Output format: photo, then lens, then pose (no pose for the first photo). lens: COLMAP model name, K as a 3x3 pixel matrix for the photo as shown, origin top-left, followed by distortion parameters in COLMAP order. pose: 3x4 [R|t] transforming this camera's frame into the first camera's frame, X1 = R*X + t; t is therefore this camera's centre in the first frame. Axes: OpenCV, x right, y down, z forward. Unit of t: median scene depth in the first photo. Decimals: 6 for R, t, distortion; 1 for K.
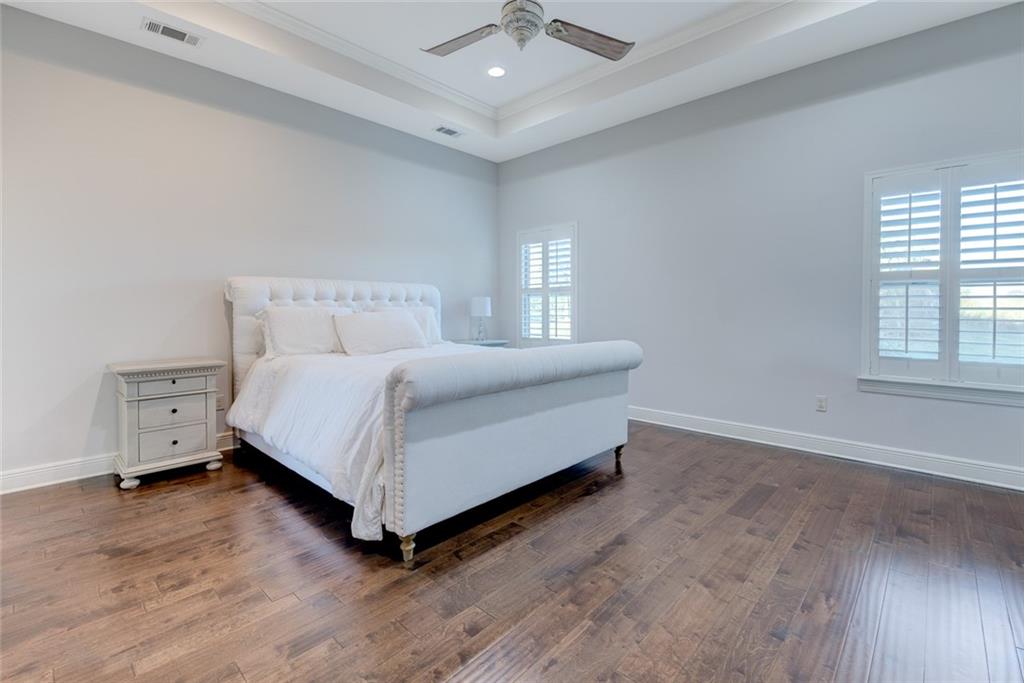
lens RADIAL K [[453.9, 0, 515.0], [0, 453.9, 314.2], [0, 0, 1]] dist [-0.001134, -0.000630]
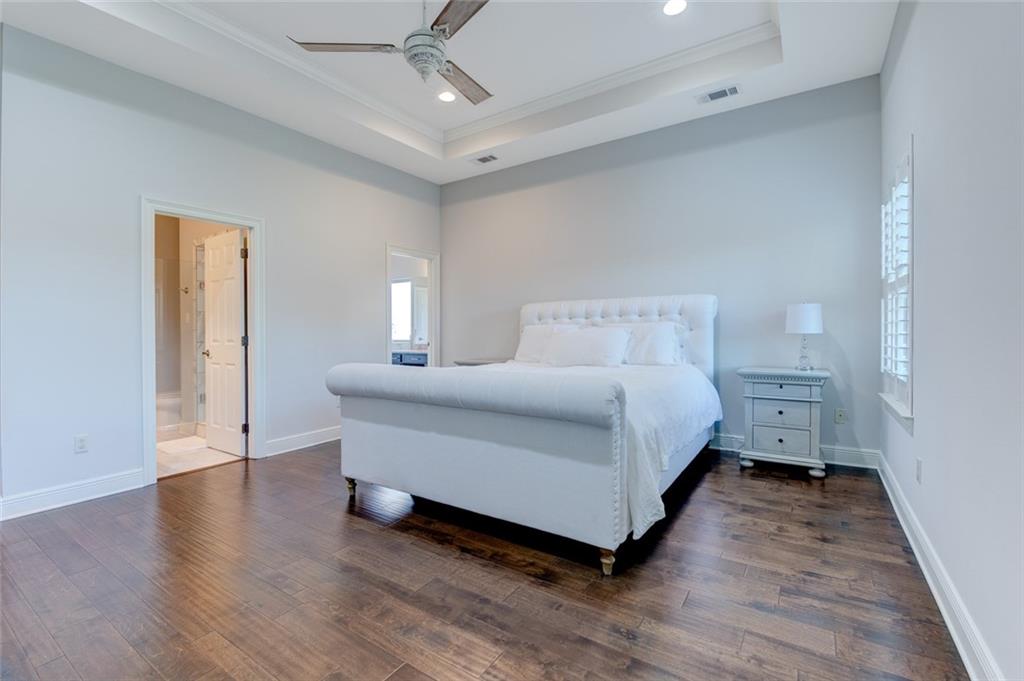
lens RADIAL K [[437.3, 0, 514.5], [0, 437.3, 332.0], [0, 0, 1]] dist [-0.058769, -0.000101]
pose [[0.157274, 0.010904, -0.987495, 0.526715], [0.006227, 0.999908, 0.012033, -0.008051], [0.987535, -0.008042, 0.157192, 0.535056]]
